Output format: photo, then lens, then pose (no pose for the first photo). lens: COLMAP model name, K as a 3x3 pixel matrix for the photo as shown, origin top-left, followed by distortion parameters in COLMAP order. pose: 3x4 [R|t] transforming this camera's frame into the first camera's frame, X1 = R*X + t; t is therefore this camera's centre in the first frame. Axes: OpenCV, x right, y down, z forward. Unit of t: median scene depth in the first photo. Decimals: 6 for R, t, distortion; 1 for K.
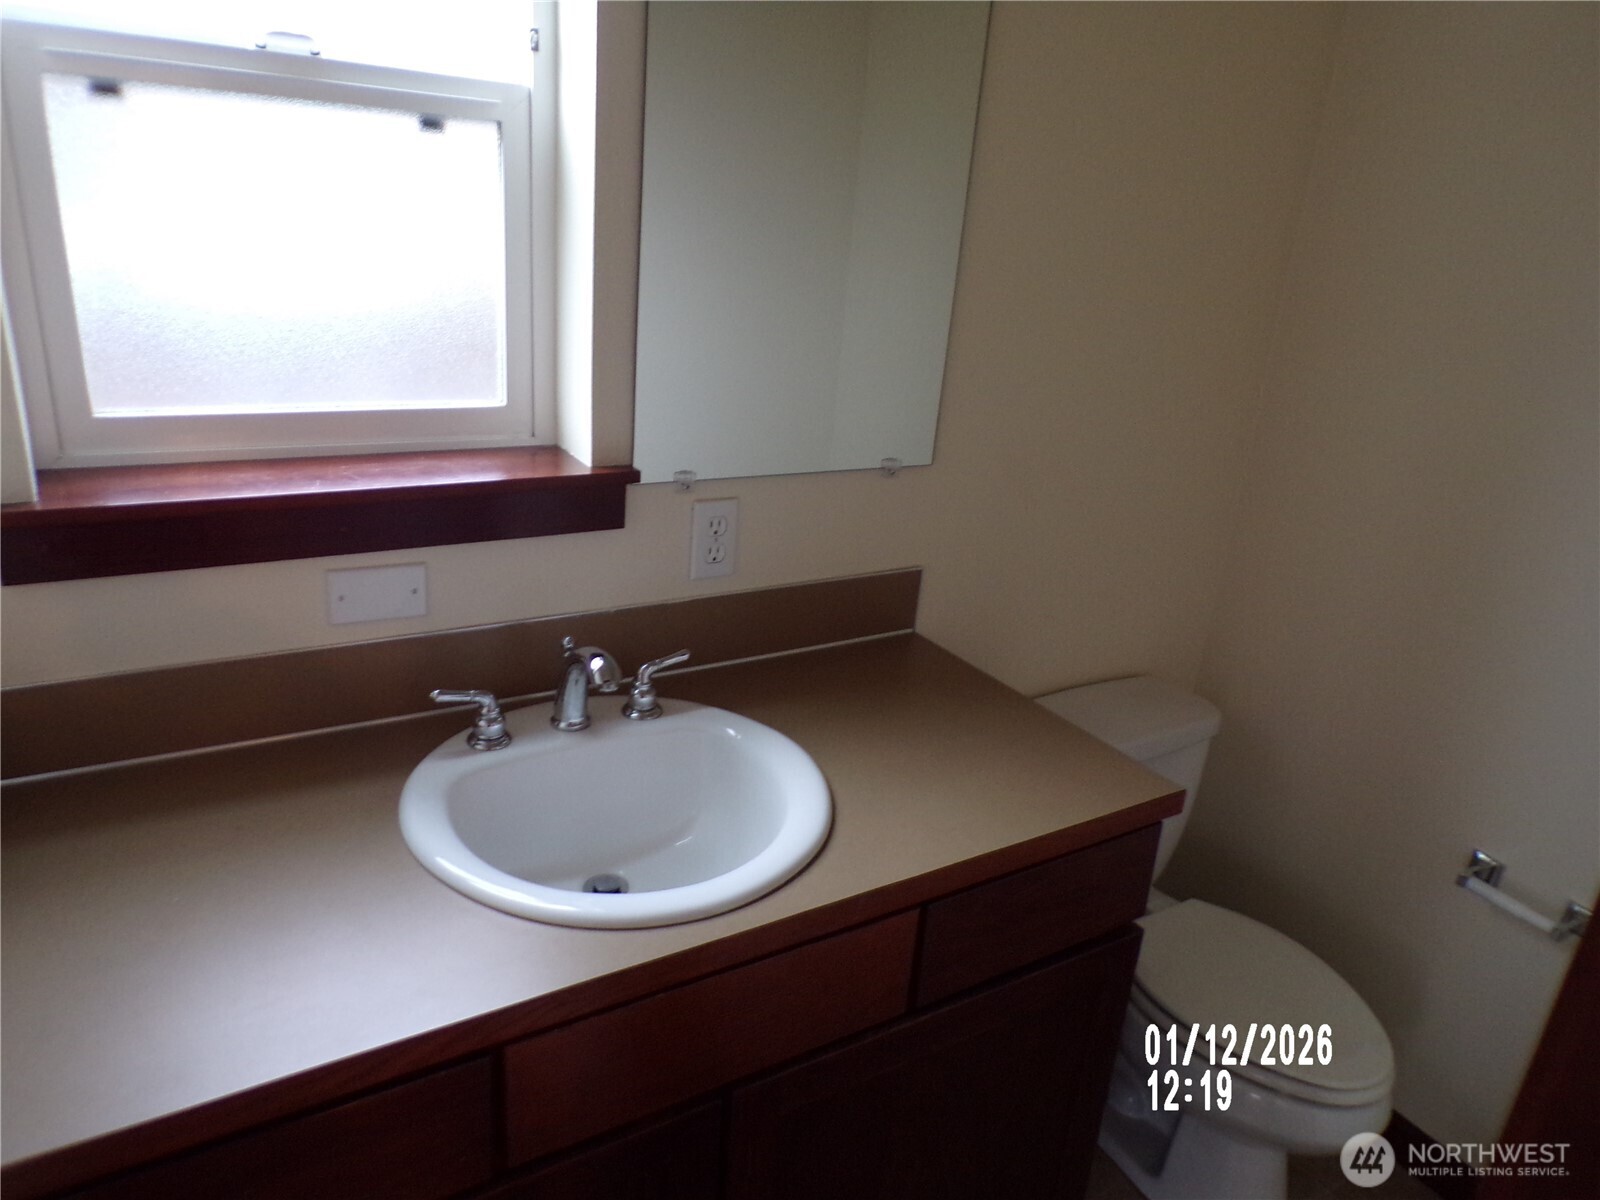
lens RADIAL K [[1100.4, 0, 791.6], [0, 1100.4, 594.3], [0, 0, 1]] dist [-0.023267, 0.025392]
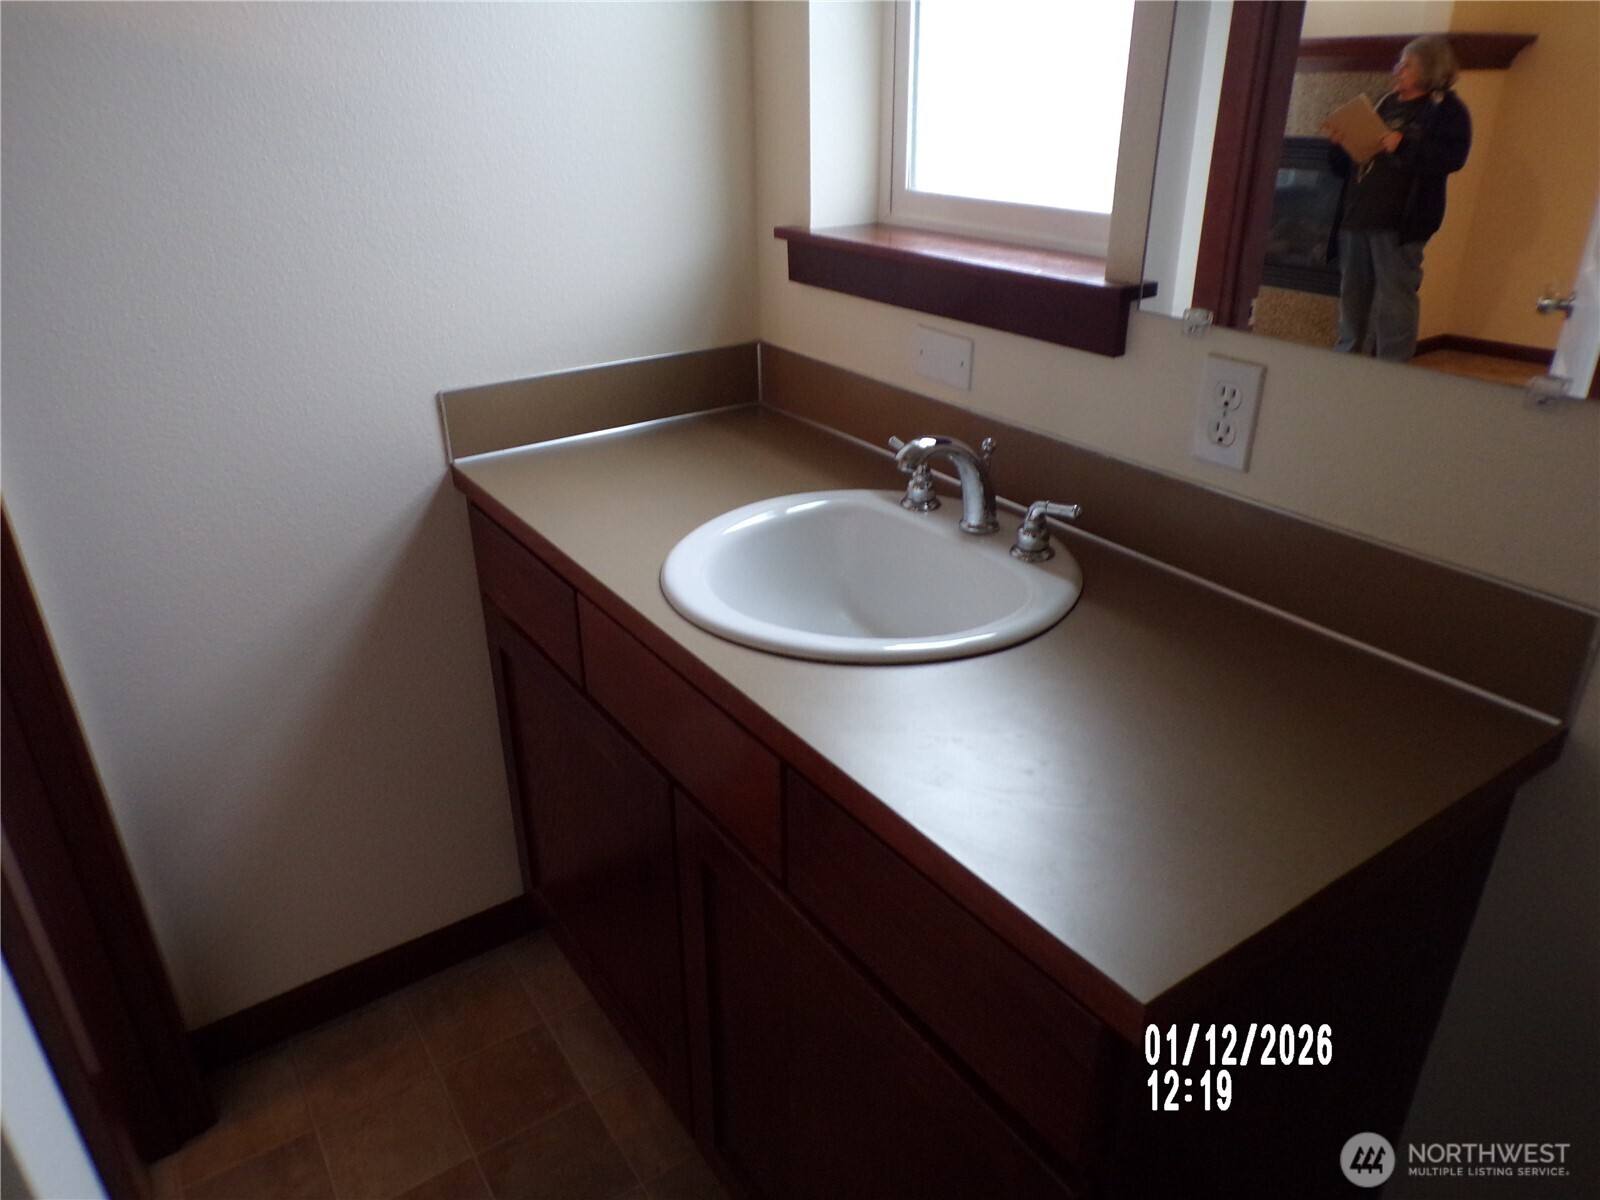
lens RADIAL K [[1100.4, 0, 799.2], [0, 1100.4, 602.1], [0, 0, 1]] dist [-0.023267, 0.025392]
pose [[0.055457, 0.360662, -0.931046, 0.720936], [-0.334504, 0.885305, 0.323019, -0.087709], [0.940761, 0.293525, 0.169739, 0.689013]]
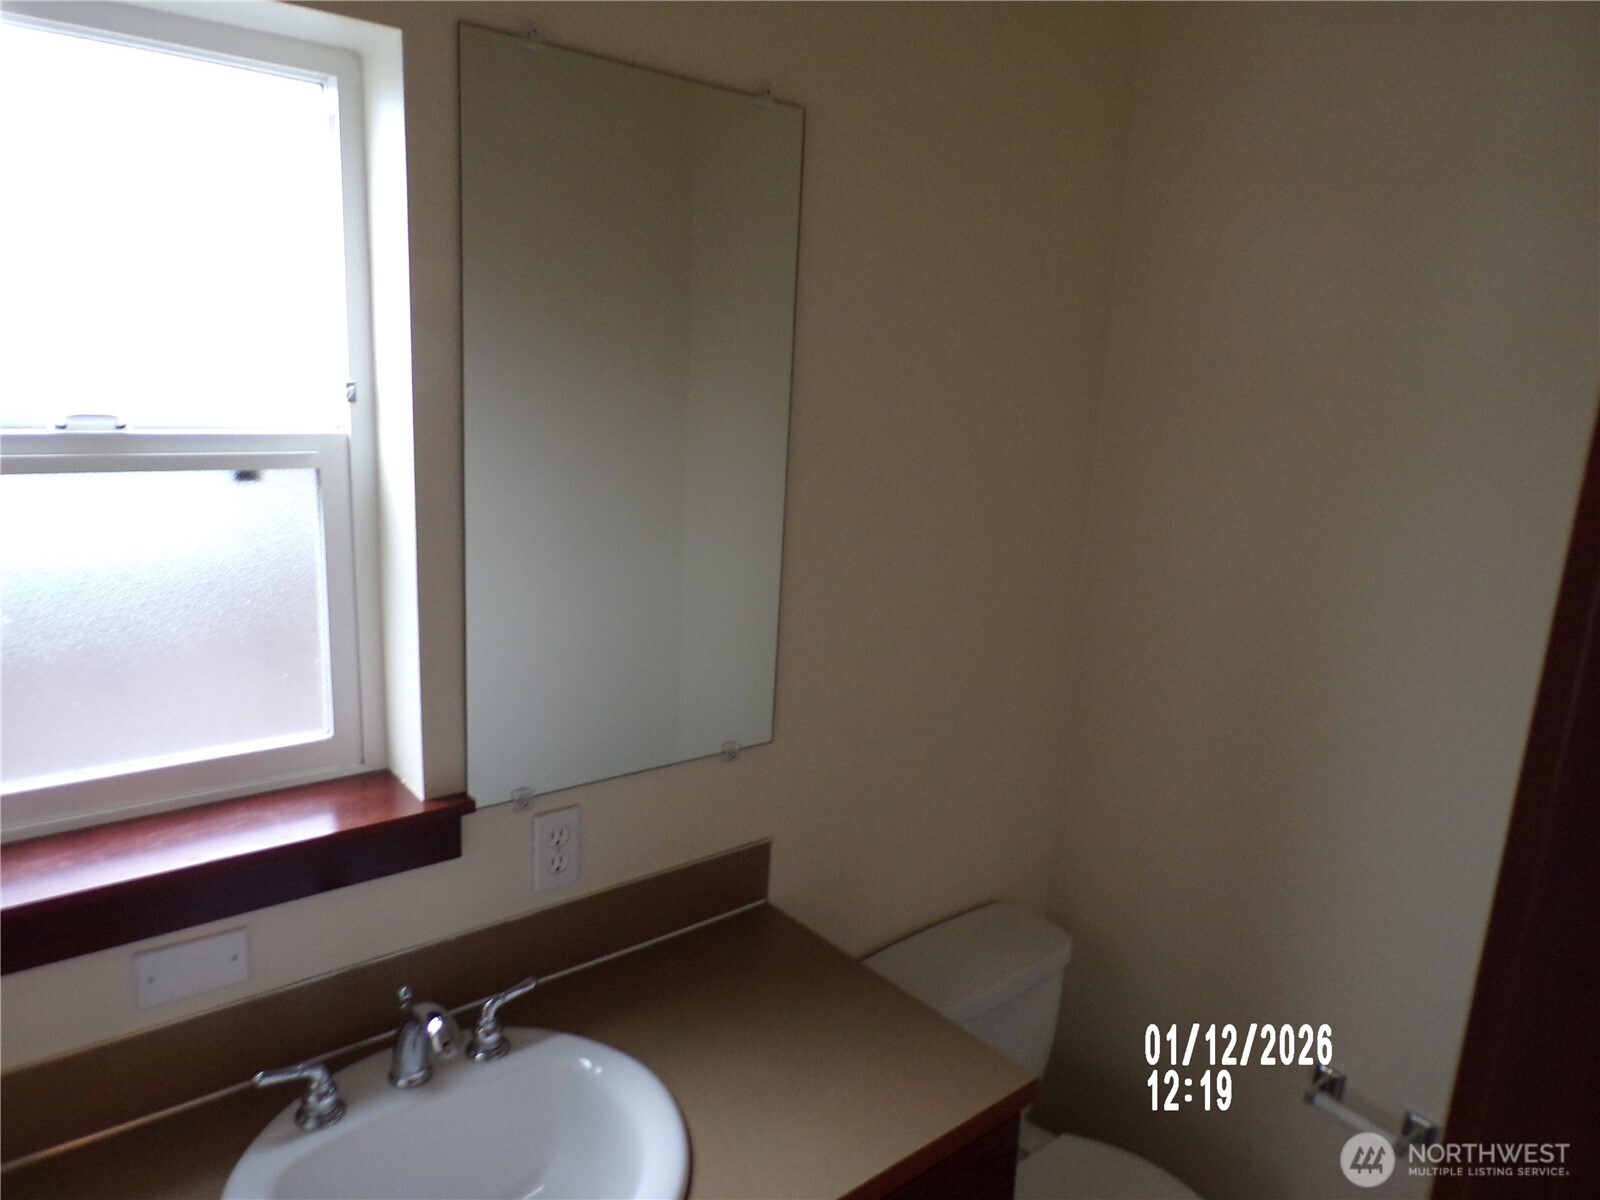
lens RADIAL K [[1100.4, 0, 801.2], [0, 1100.4, 585.8], [0, 0, 1]] dist [-0.023267, 0.025392]
pose [[0.988369, -0.060636, 0.139460, 0.025768], [0.079647, 0.987632, -0.135056, -0.144889], [-0.129546, 0.144593, 0.980974, -0.032908]]
